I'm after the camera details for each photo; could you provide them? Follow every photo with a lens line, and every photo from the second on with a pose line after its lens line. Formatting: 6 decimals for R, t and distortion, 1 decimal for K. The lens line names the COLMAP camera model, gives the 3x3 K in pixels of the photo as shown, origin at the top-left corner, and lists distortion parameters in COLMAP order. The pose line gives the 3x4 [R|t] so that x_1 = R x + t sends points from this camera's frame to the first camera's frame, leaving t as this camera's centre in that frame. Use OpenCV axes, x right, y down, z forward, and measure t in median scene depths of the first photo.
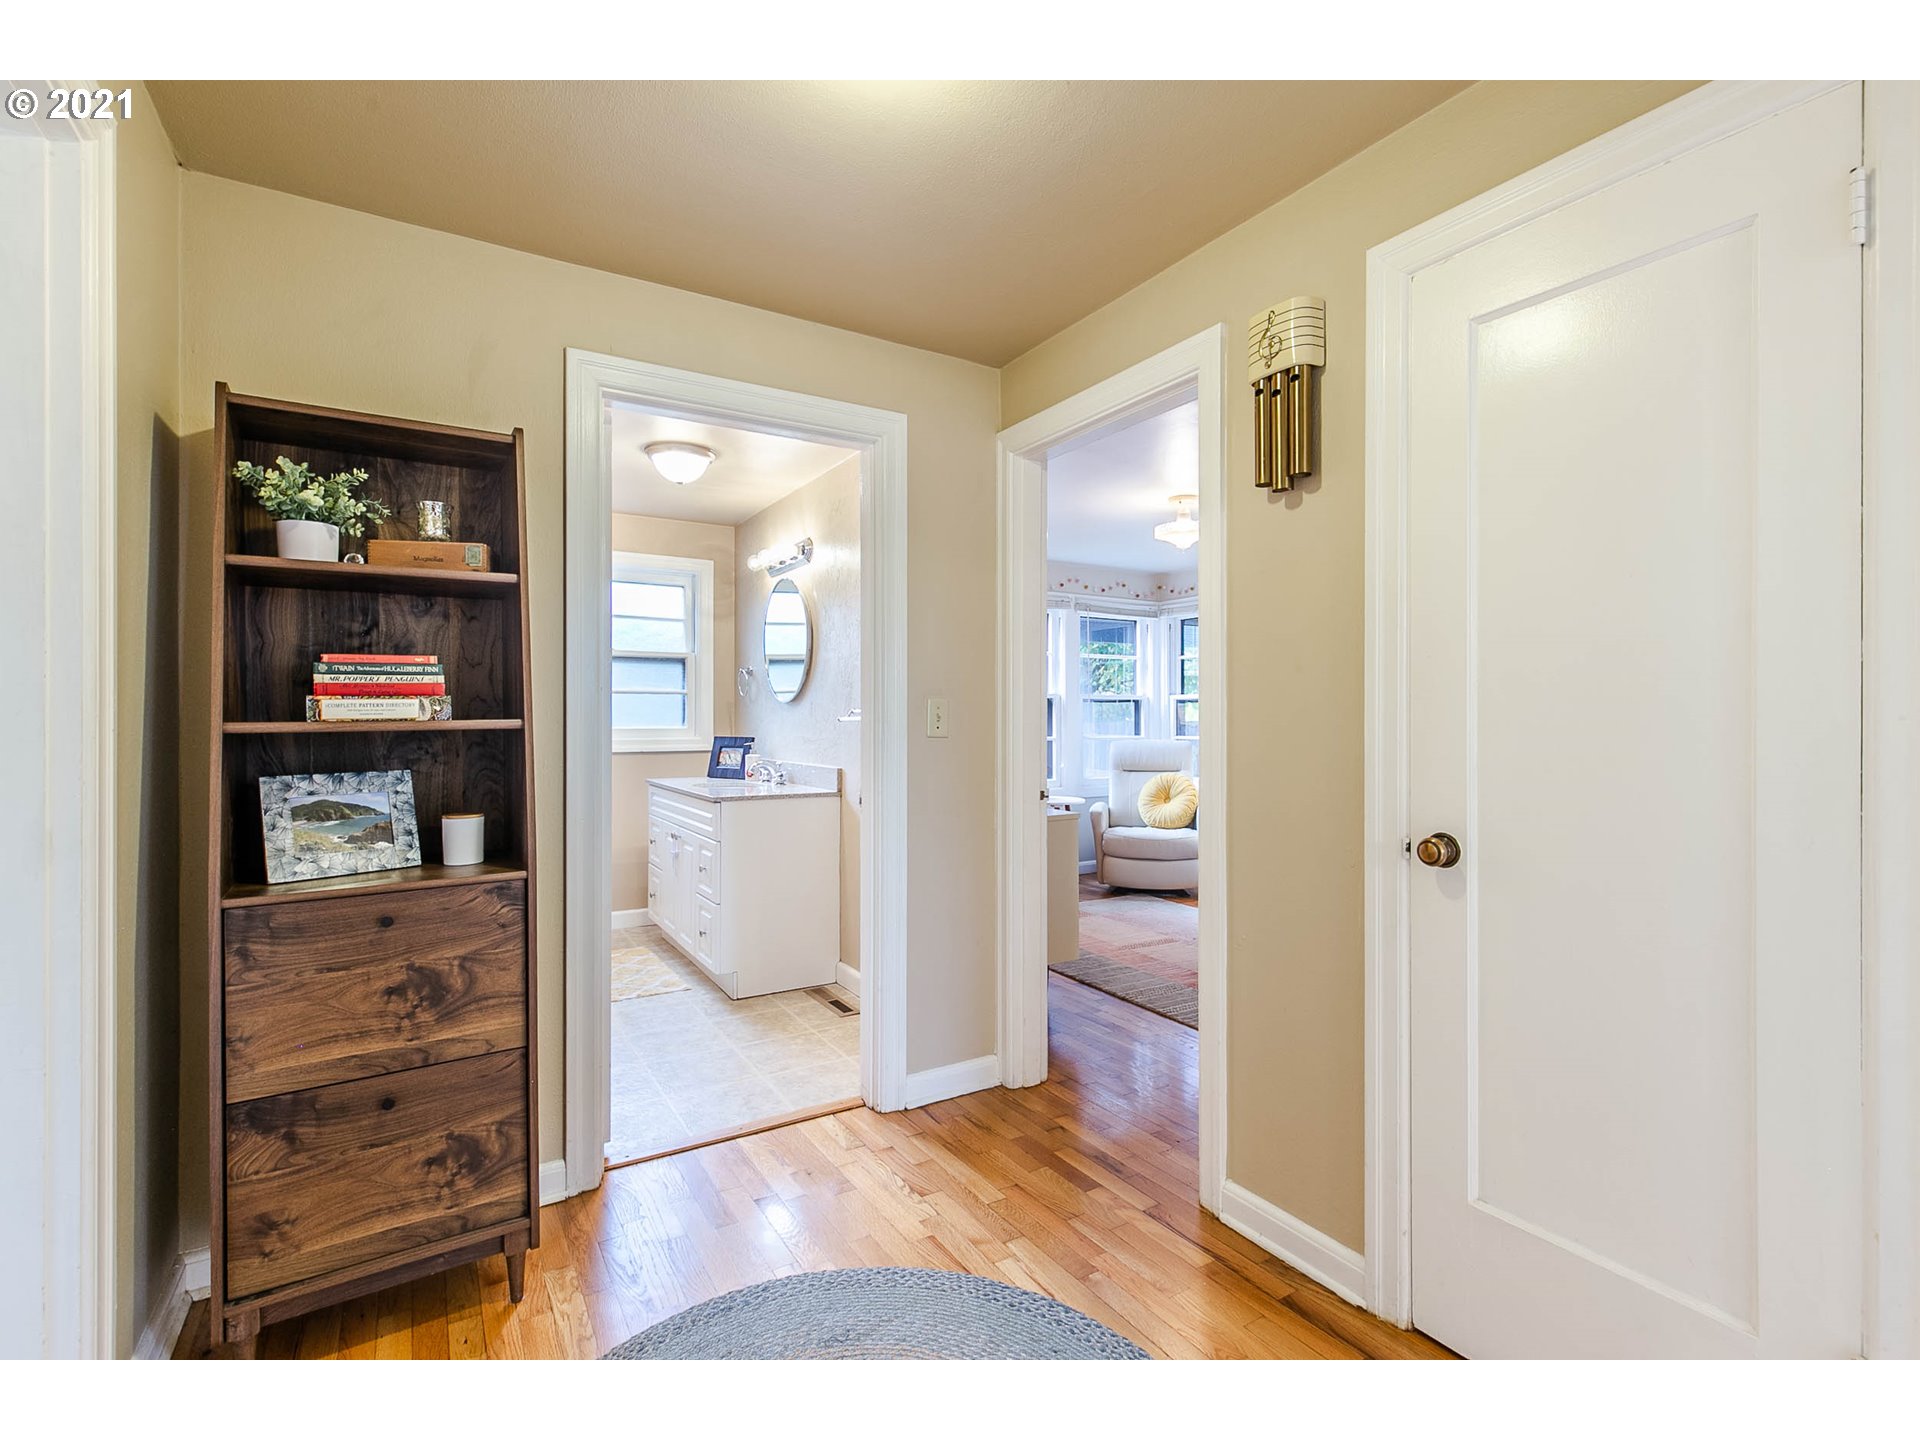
lens RADIAL K [[883.2, 0, 955.8], [0, 883.2, 714.3], [0, 0, 1]] dist [0.003773, 0.002376]
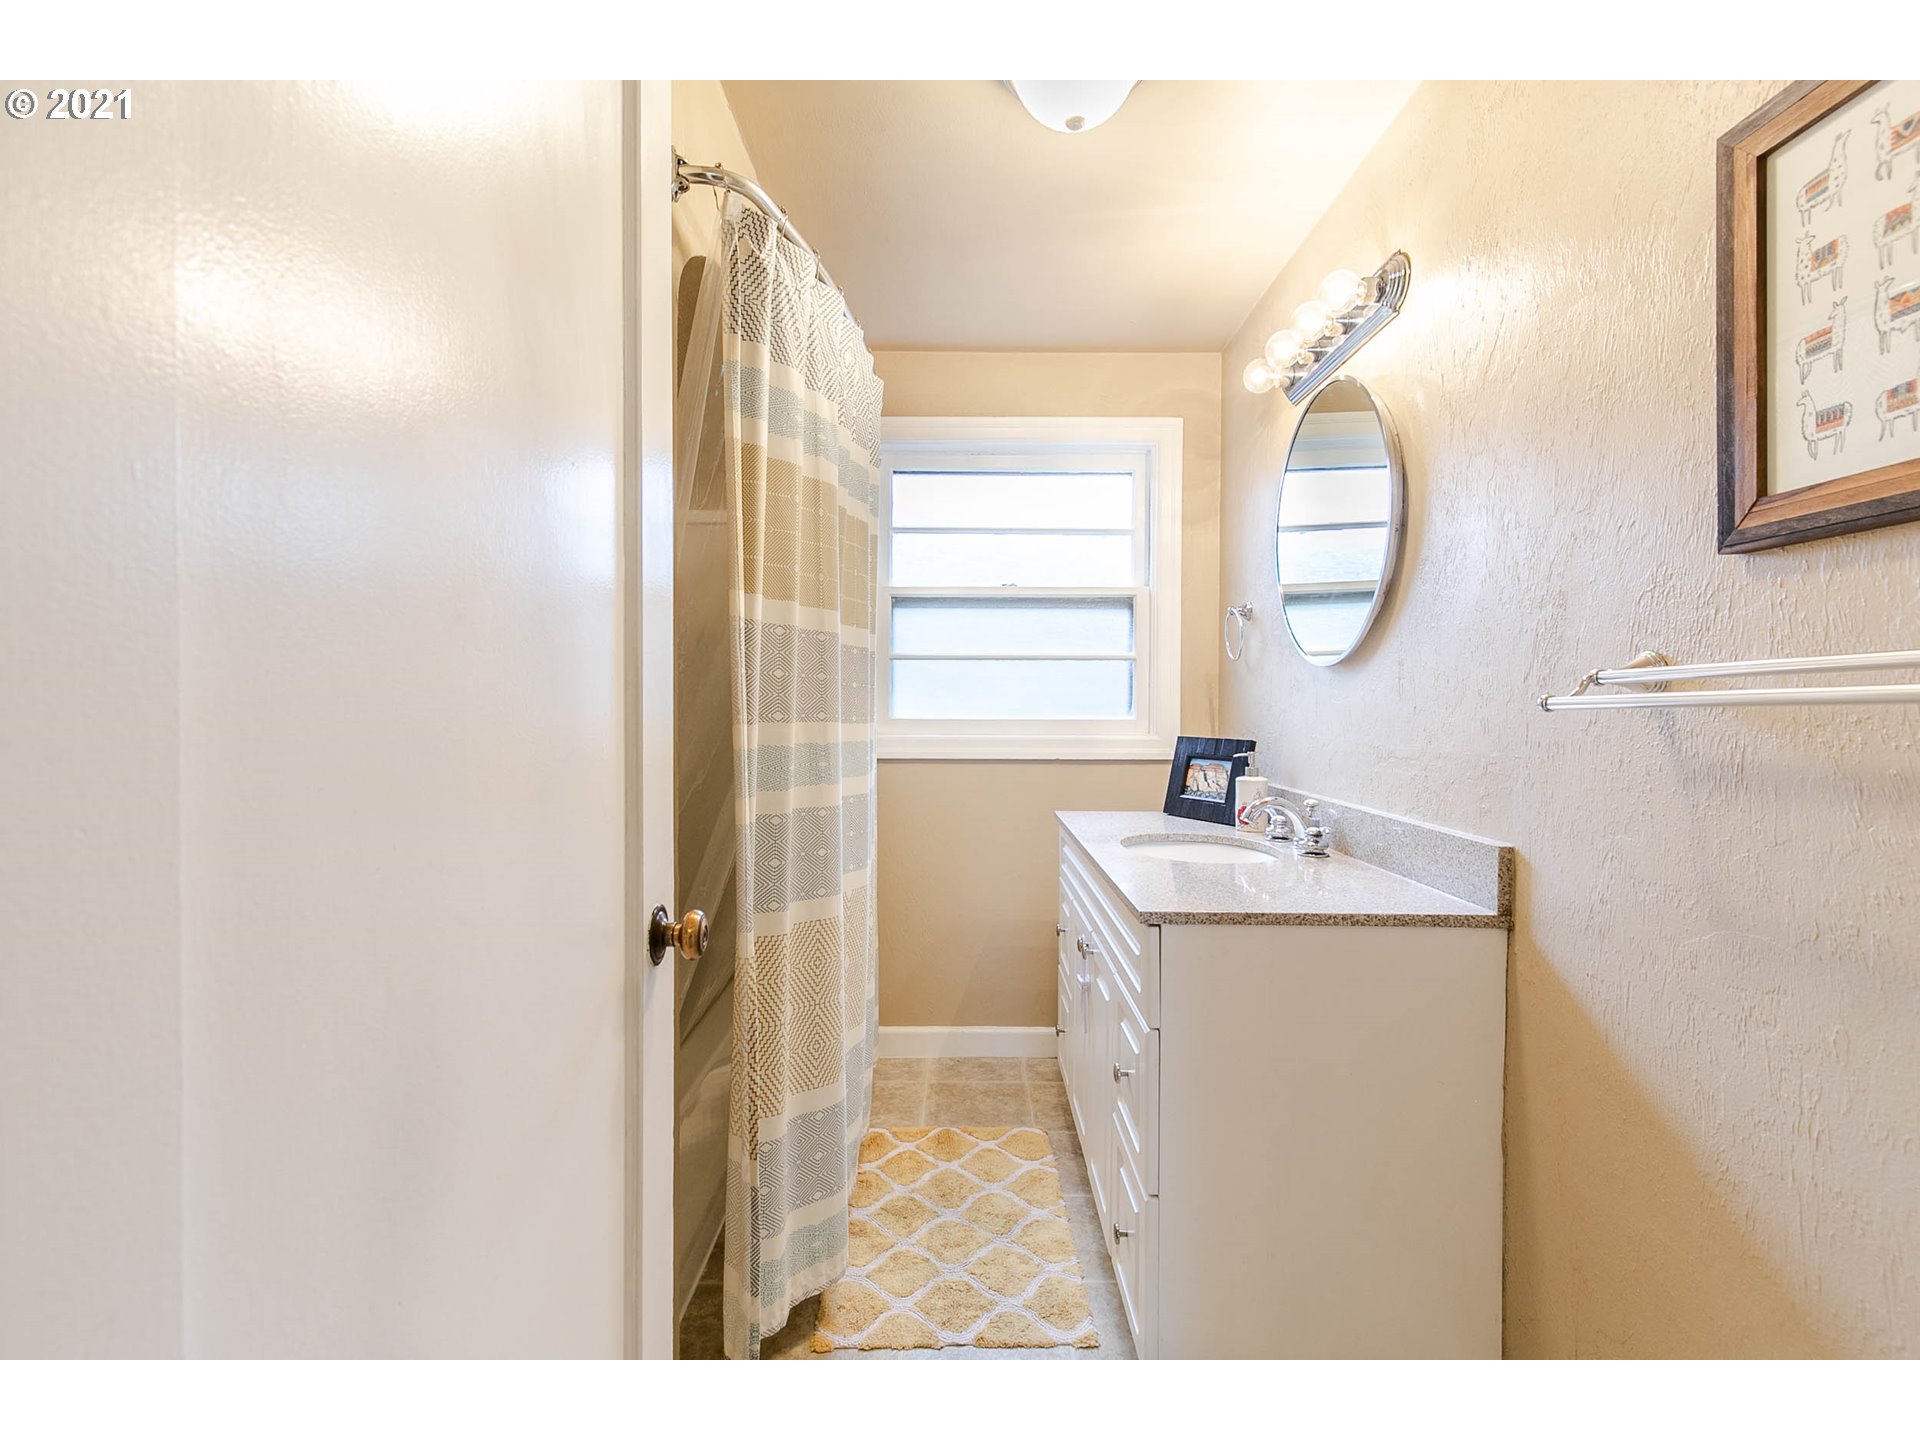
lens RADIAL K [[883.2, 0, 973.4], [0, 883.2, 707.3], [0, 0, 1]] dist [0.003773, 0.002376]
pose [[0.860182, 0.008144, -0.509922, -0.112260], [-0.004074, 0.999950, 0.009098, 0.003433], [0.509971, -0.005749, 0.860173, 0.497513]]
